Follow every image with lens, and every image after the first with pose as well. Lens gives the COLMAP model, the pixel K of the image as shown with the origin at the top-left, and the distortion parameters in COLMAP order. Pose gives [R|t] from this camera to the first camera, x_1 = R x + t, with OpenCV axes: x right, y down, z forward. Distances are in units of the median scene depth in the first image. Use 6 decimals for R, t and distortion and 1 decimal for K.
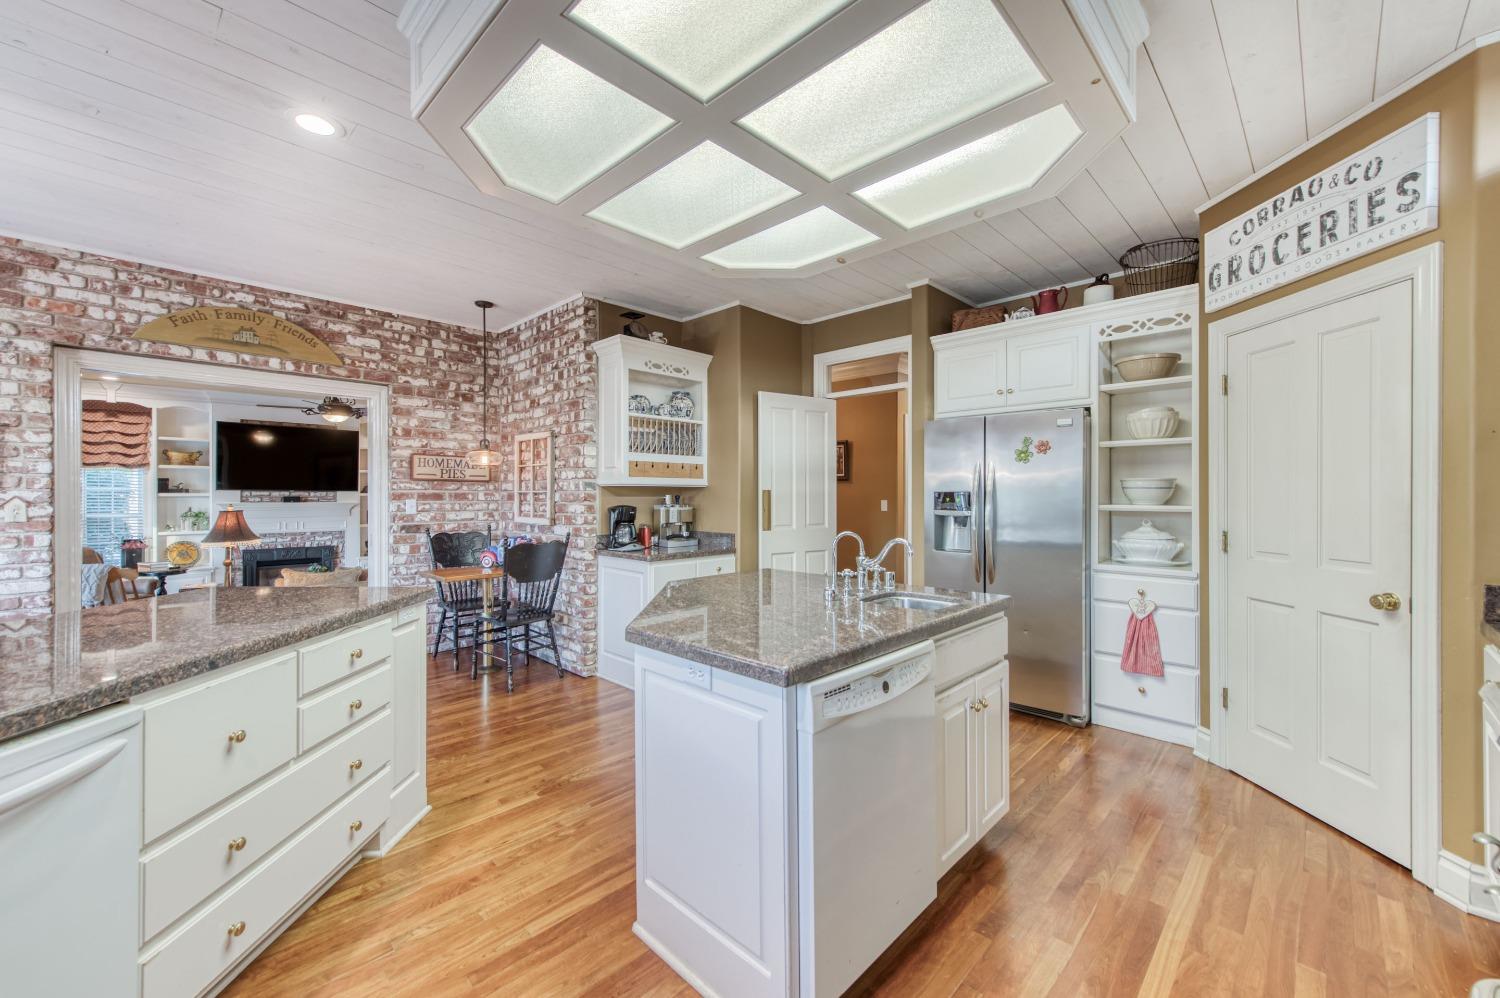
lens RADIAL K [[589.8, 0, 752.1], [0, 589.8, 499.7], [0, 0, 1]] dist [0.009683, 0.000002]
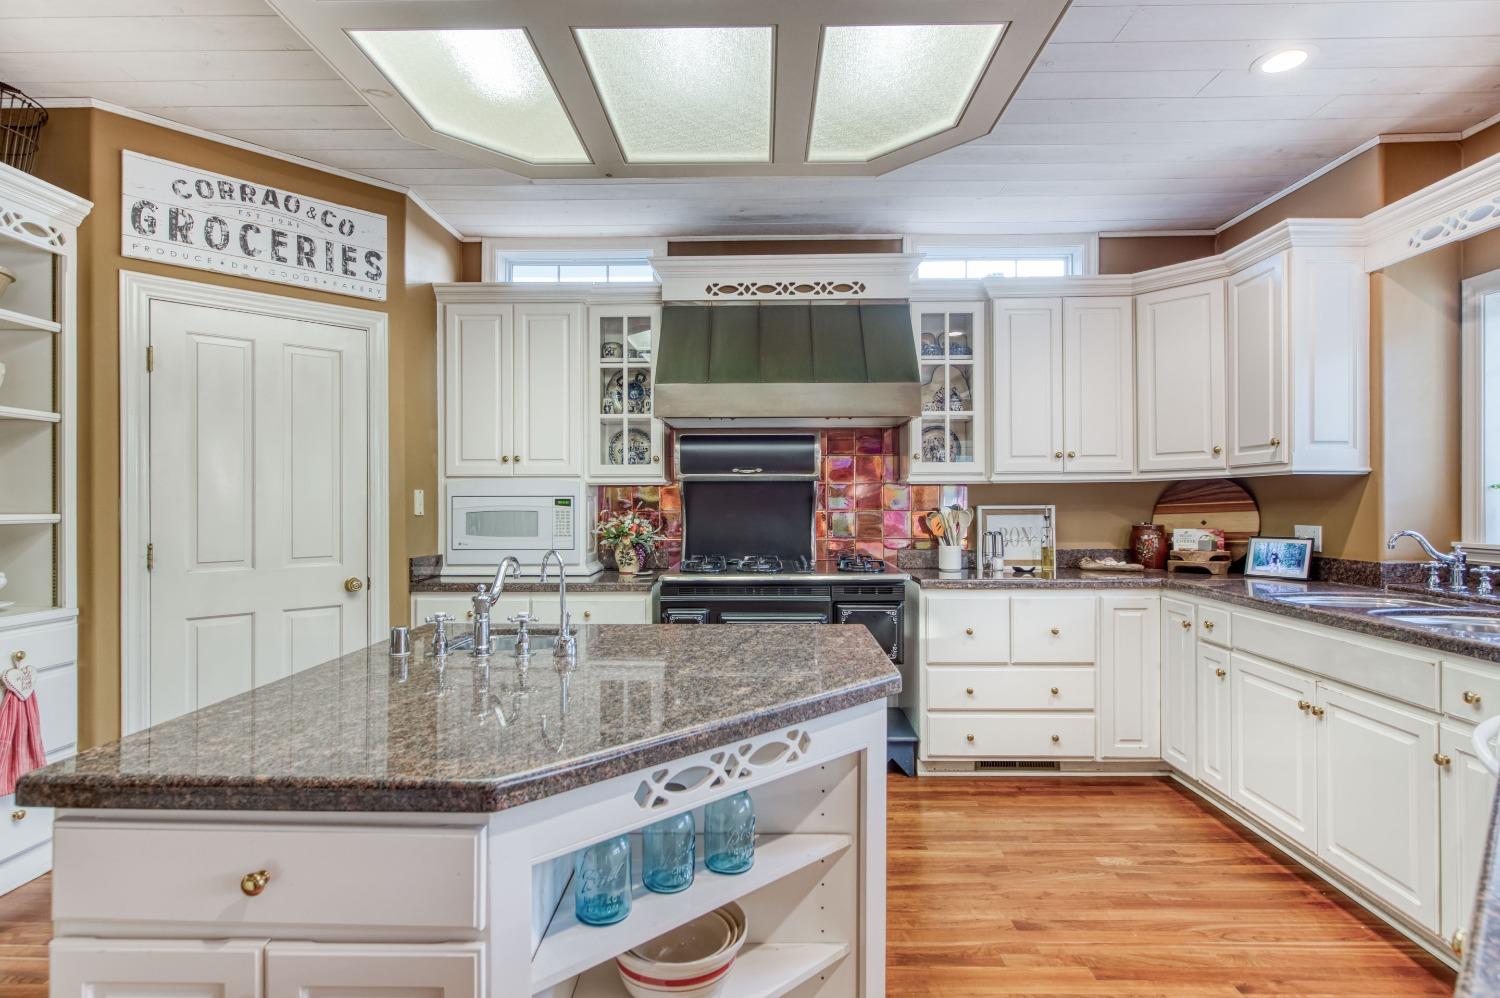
lens RADIAL K [[777.4, 0, 763.3], [0, 777.4, 499.0], [0, 0, 1]] dist [0.000272, 0.001053]
pose [[-0.686700, 0.001972, 0.726939, -0.322045], [0.006938, 0.999969, 0.003842, -0.004274], [-0.726908, 0.007681, -0.686692, 0.707715]]
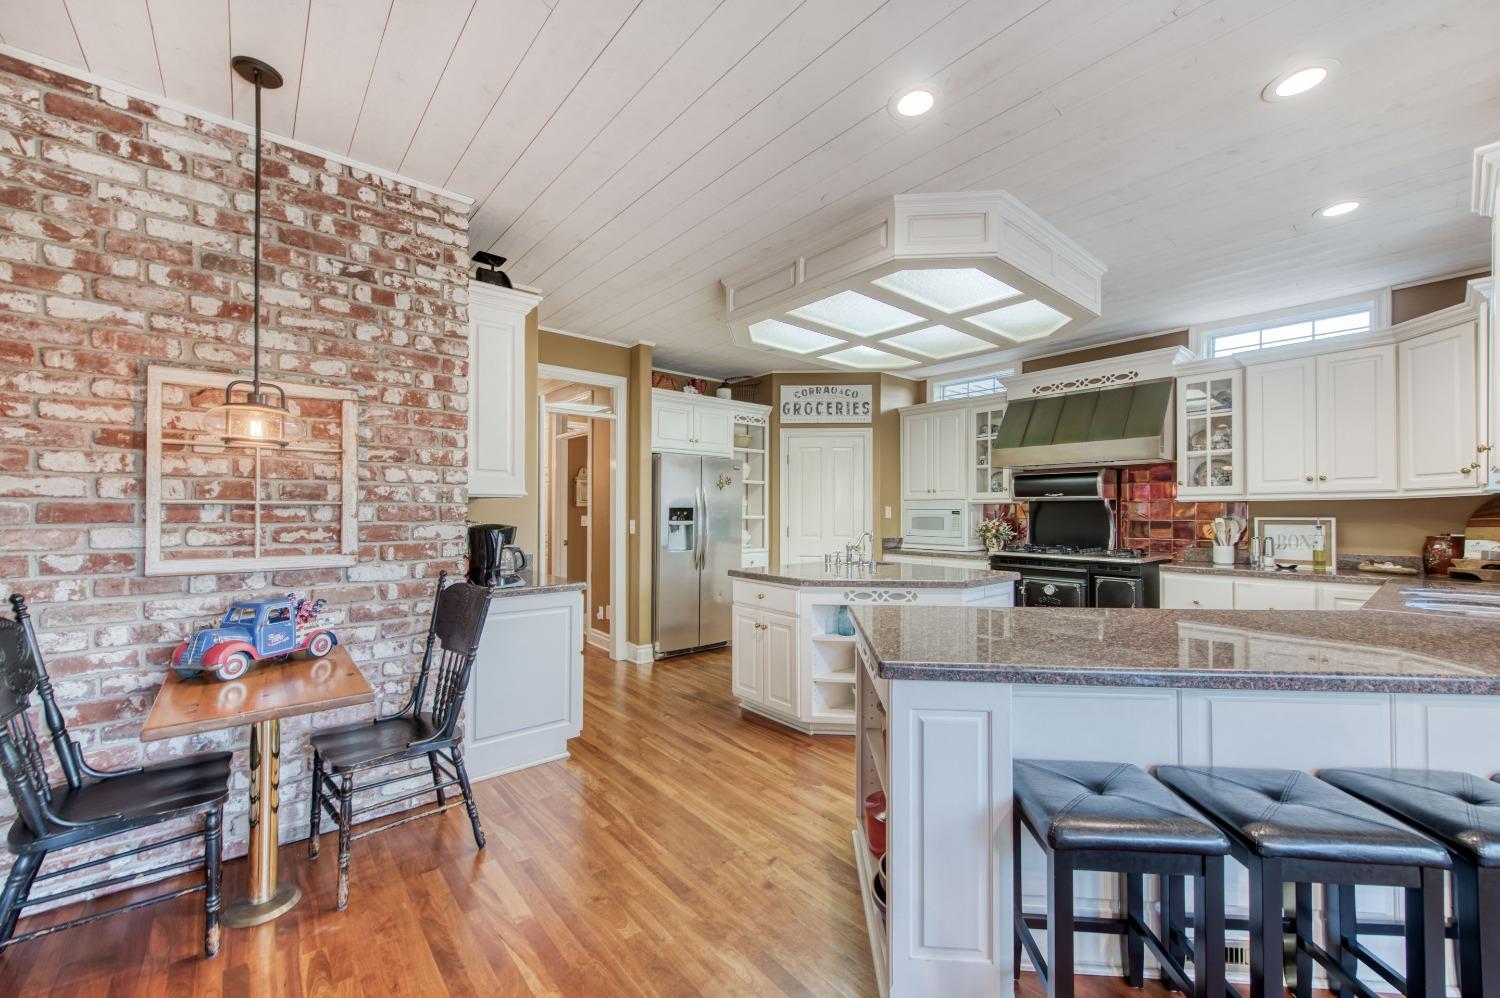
lens RADIAL K [[589.8, 0, 739.9], [0, 589.8, 509.5], [0, 0, 1]] dist [0.009683, 0.000002]
pose [[0.106095, 0.001448, 0.994355, -0.852270], [0.004493, 0.999988, -0.001935, -0.005181], [-0.994346, 0.004673, 0.106087, 0.600531]]
